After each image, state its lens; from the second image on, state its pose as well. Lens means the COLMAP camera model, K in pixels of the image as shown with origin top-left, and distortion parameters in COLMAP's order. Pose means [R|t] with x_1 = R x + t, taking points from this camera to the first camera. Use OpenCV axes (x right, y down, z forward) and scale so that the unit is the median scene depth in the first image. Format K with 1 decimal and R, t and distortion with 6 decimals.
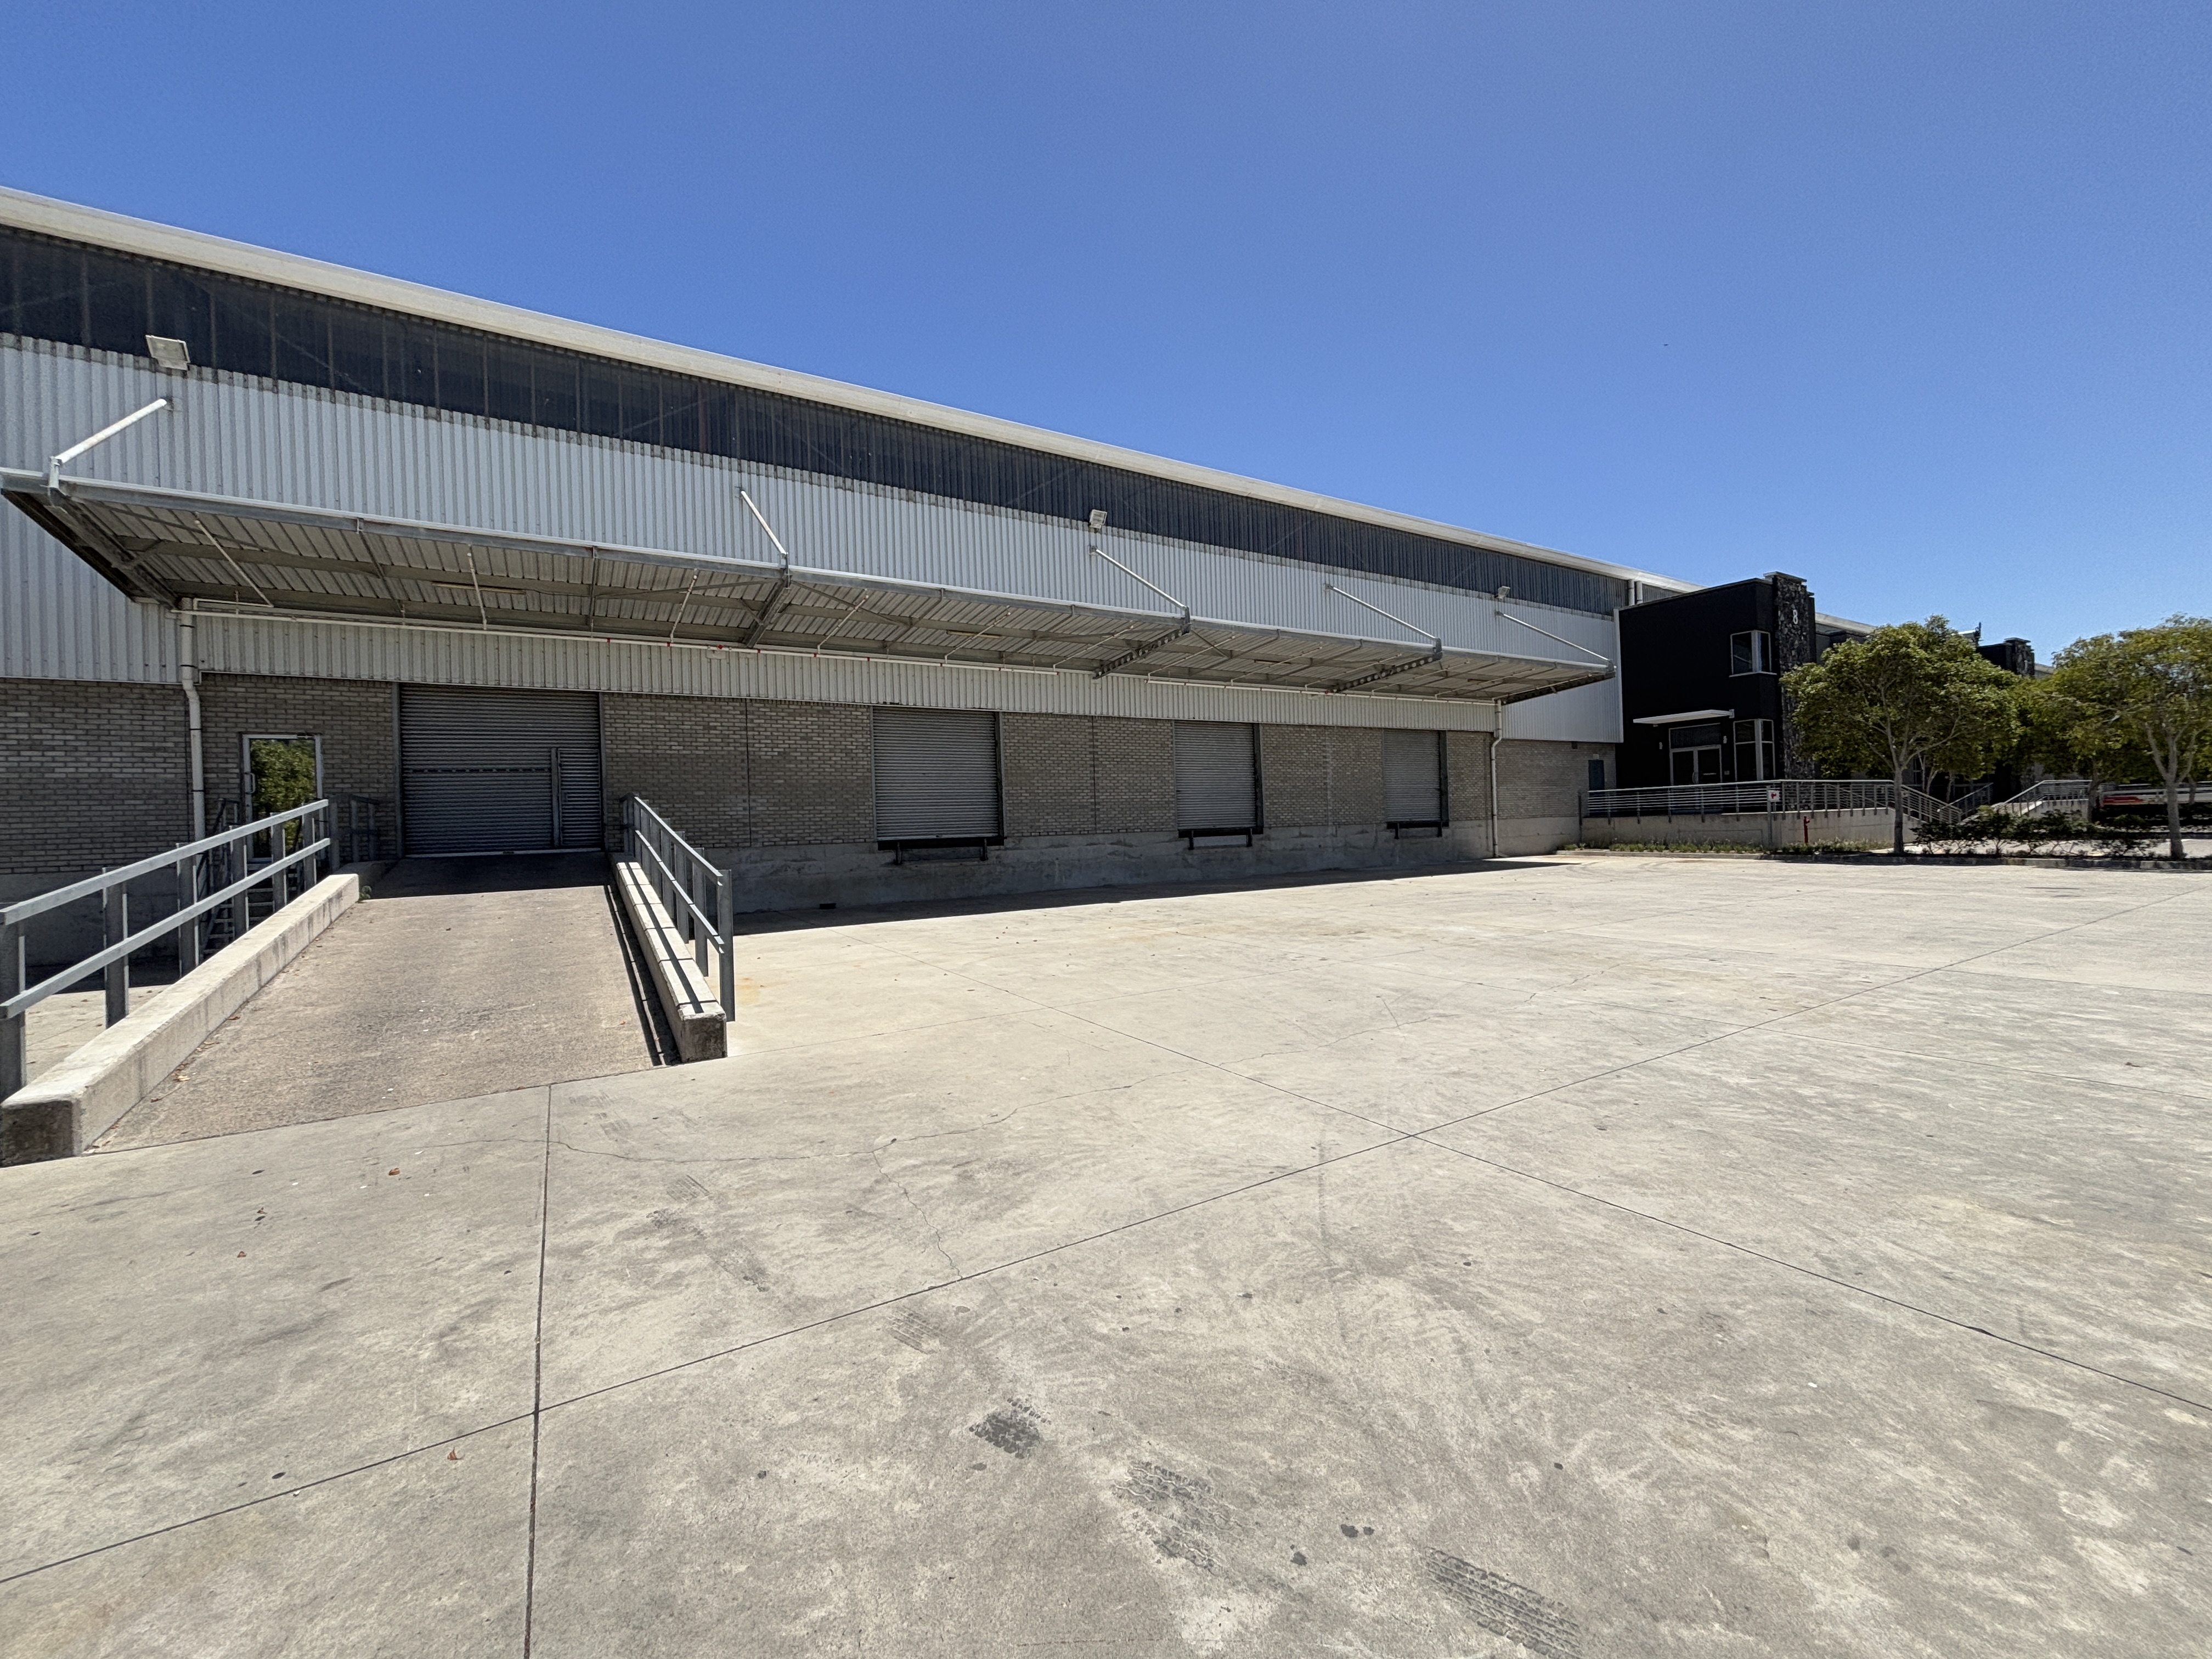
lens RADIAL K [[897.2, 0, 1103.9], [0, 897.2, 837.3], [0, 0, 1]] dist [-0.002836, 0.000906]
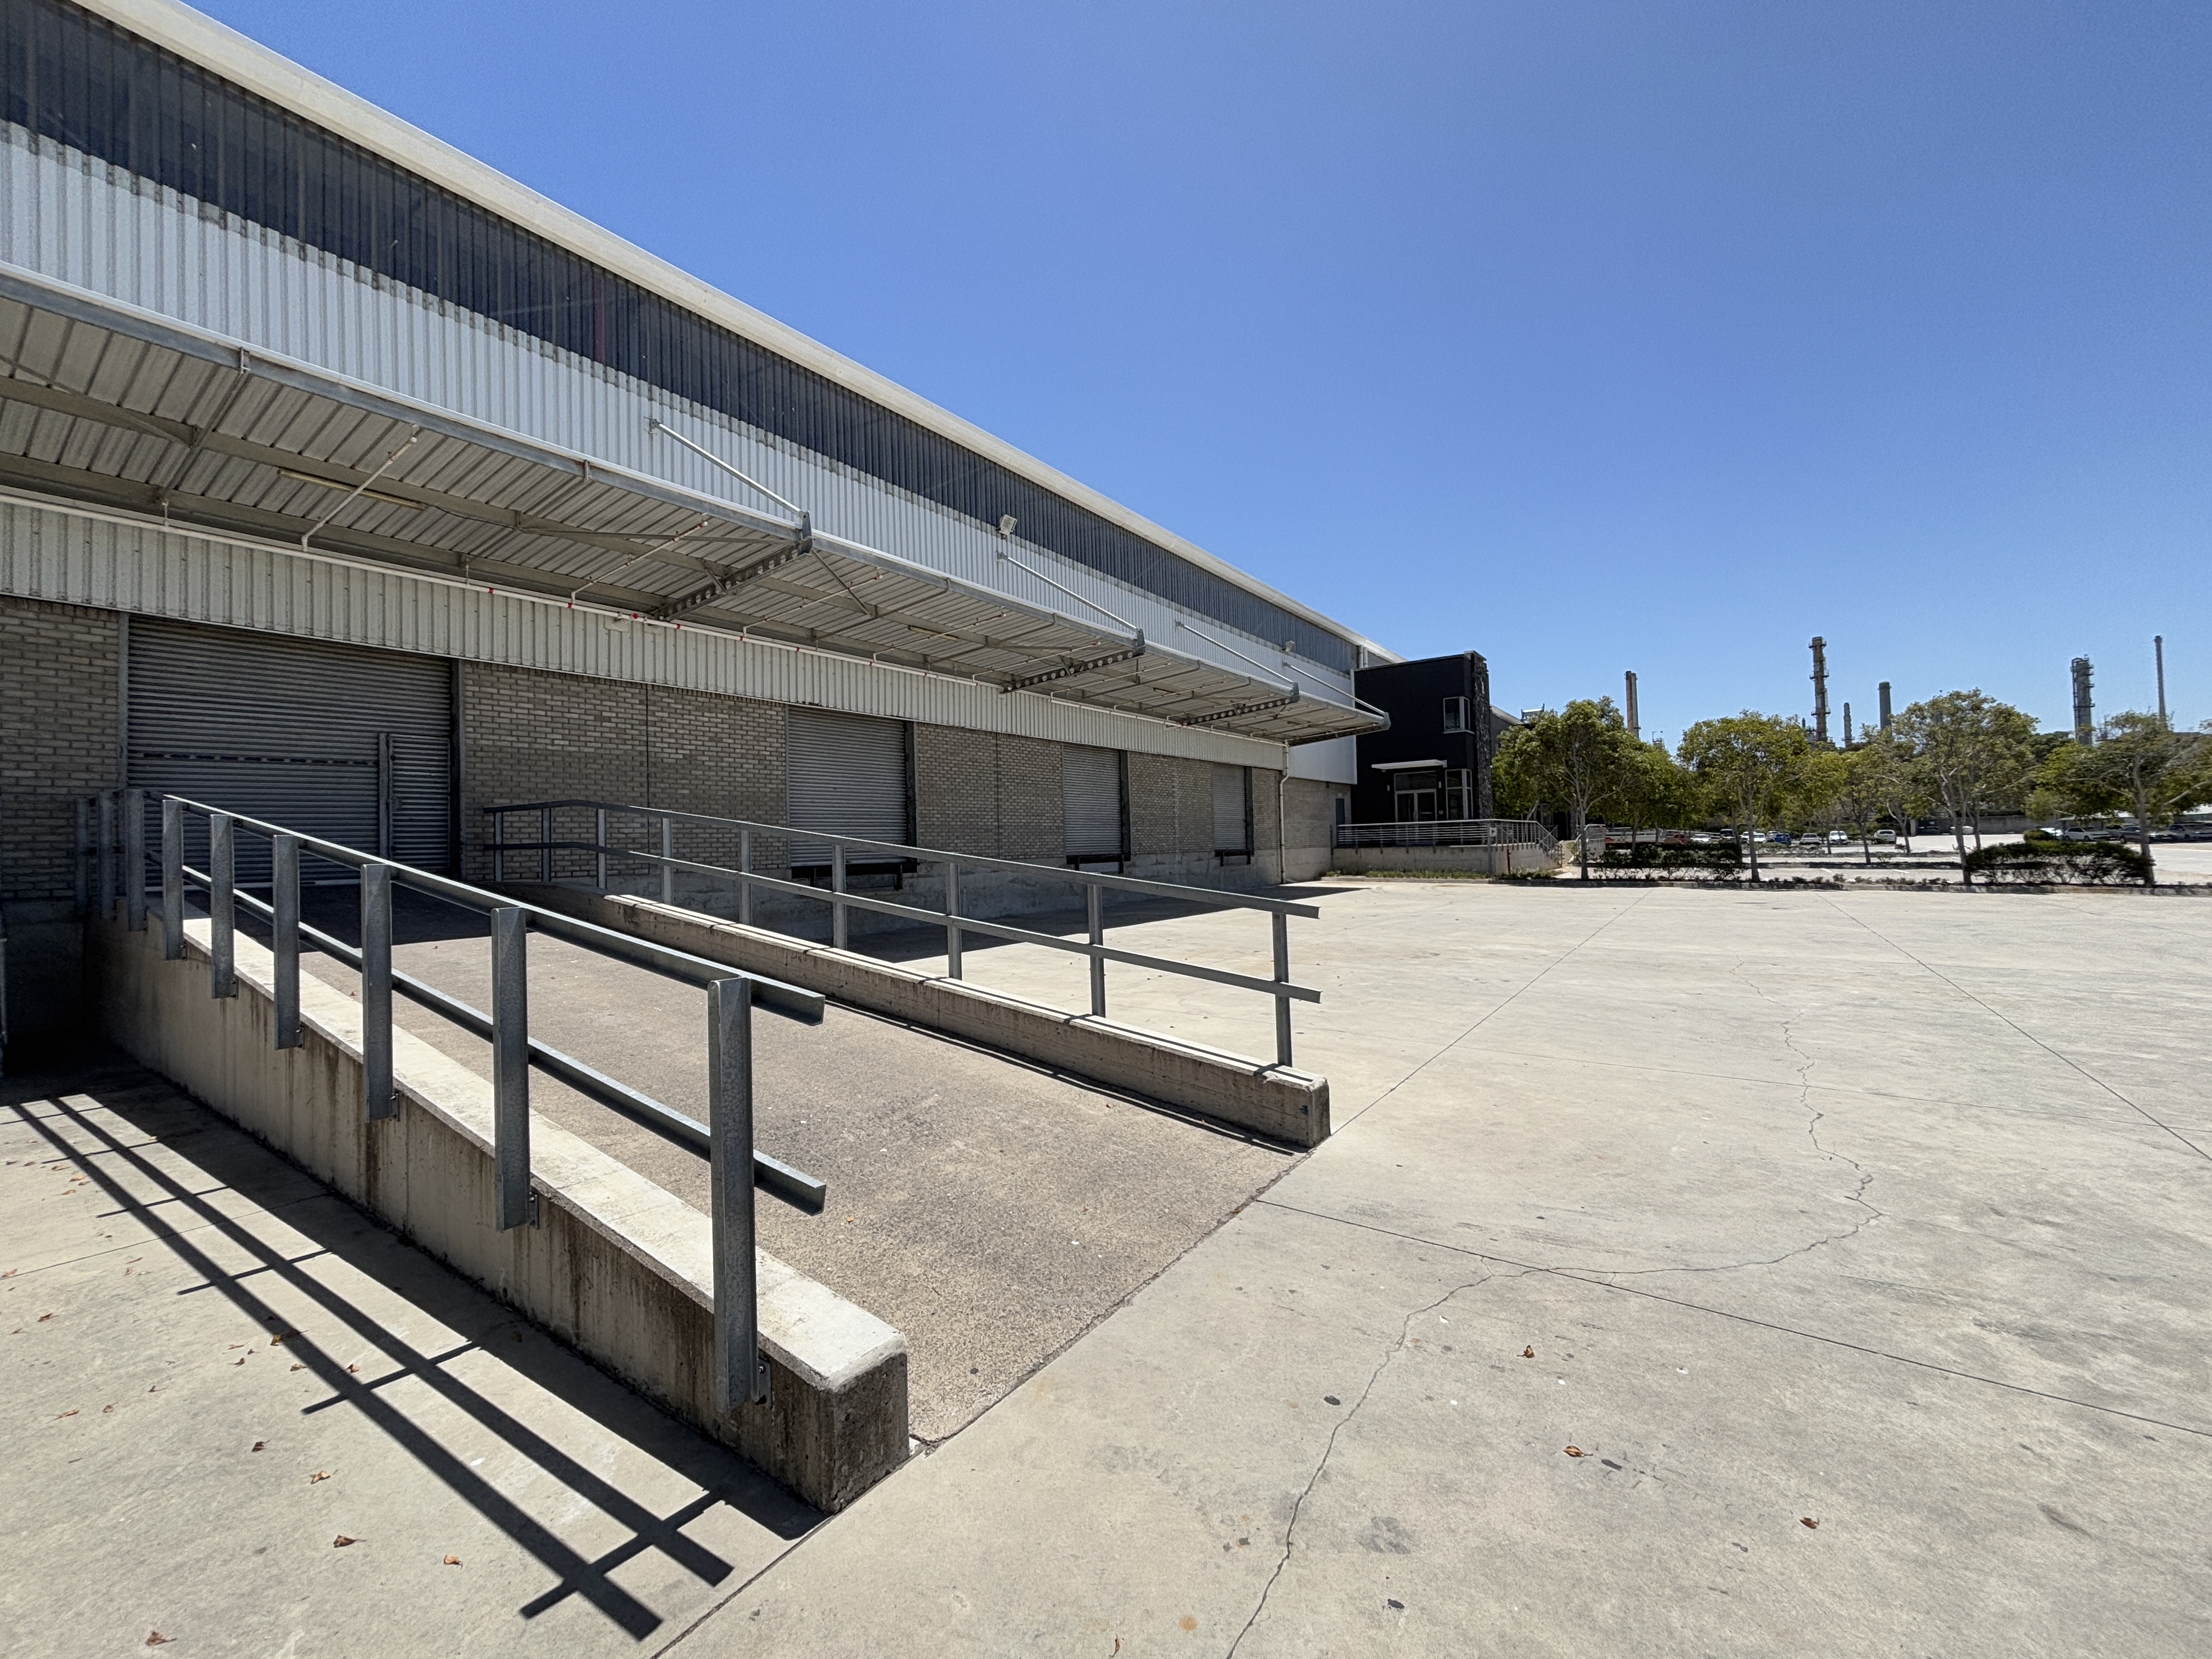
lens RADIAL K [[897.2, 0, 1105.2], [0, 897.2, 838.4], [0, 0, 1]] dist [-0.002836, 0.000906]
pose [[0.917824, 0.015121, 0.396699, -0.294451], [-0.003351, 0.999534, -0.030345, 0.001928], [-0.396973, 0.026522, 0.917447, 0.107919]]
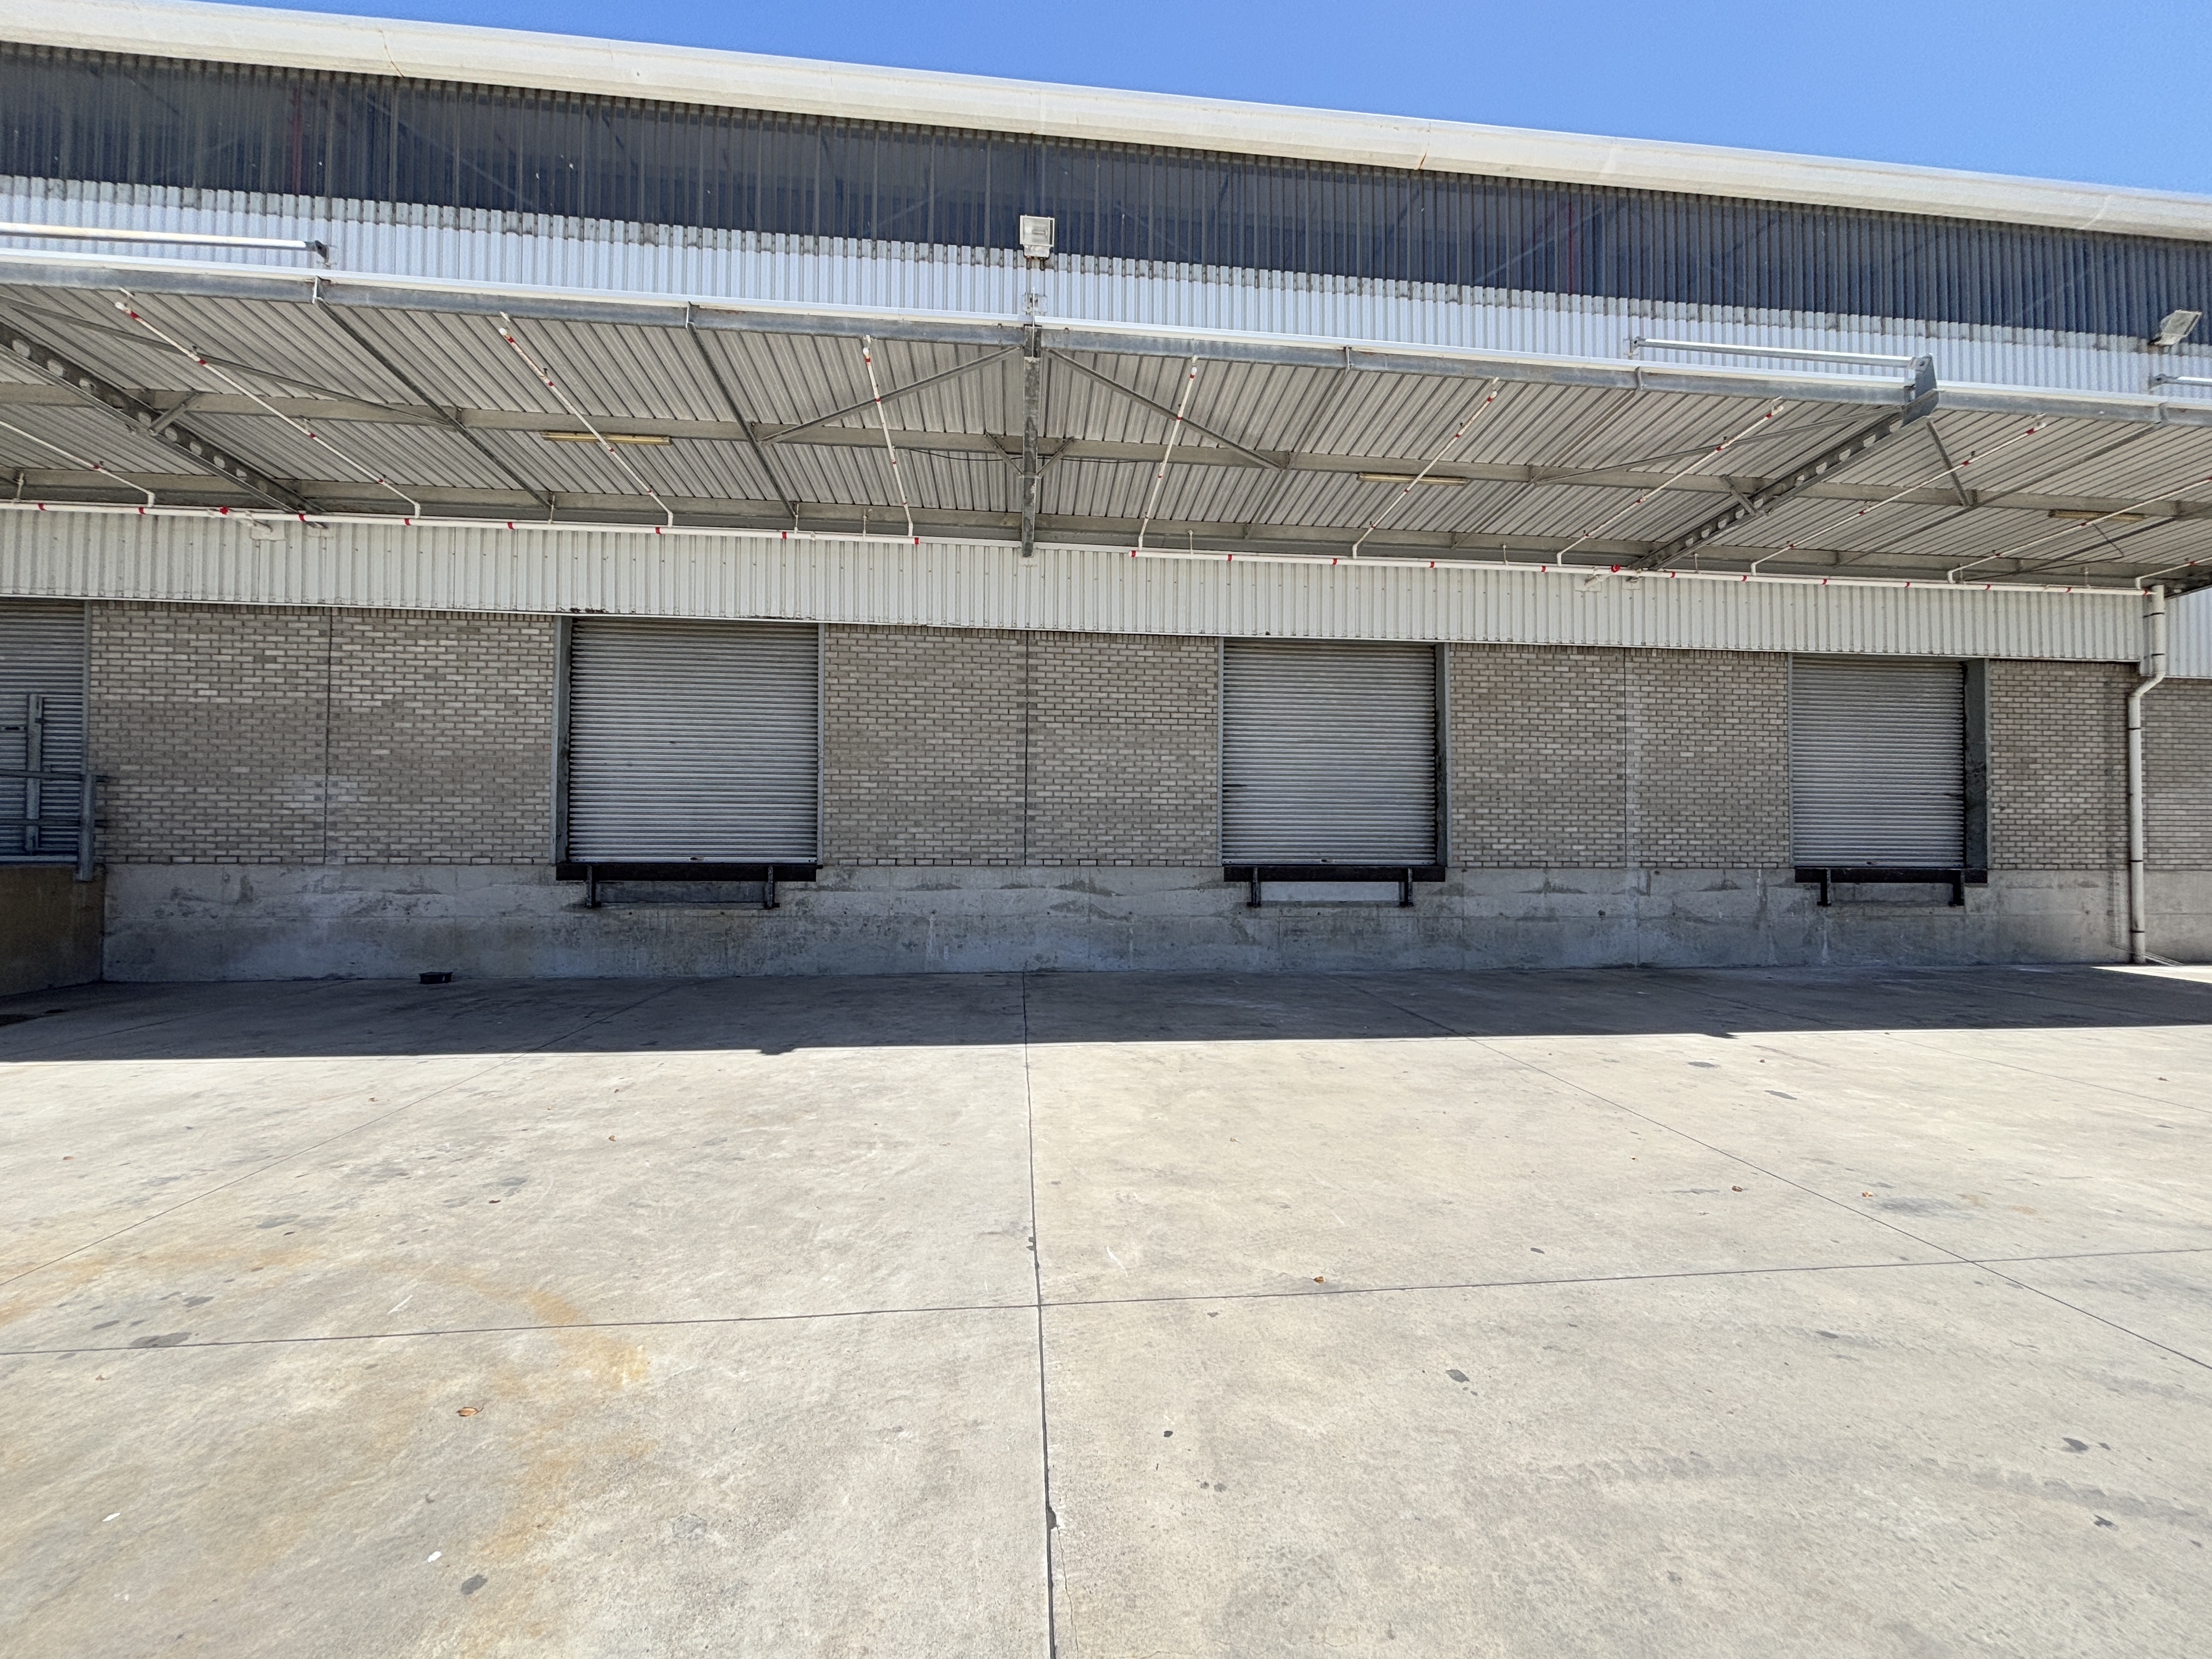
lens RADIAL K [[897.2, 0, 1107.8], [0, 897.2, 831.1], [0, 0, 1]] dist [-0.002836, 0.000906]
pose [[0.901582, 0.028946, -0.431639, 0.264159], [-0.039647, 0.999089, -0.015813, -0.018541], [0.430788, 0.031370, 0.901908, 0.601882]]
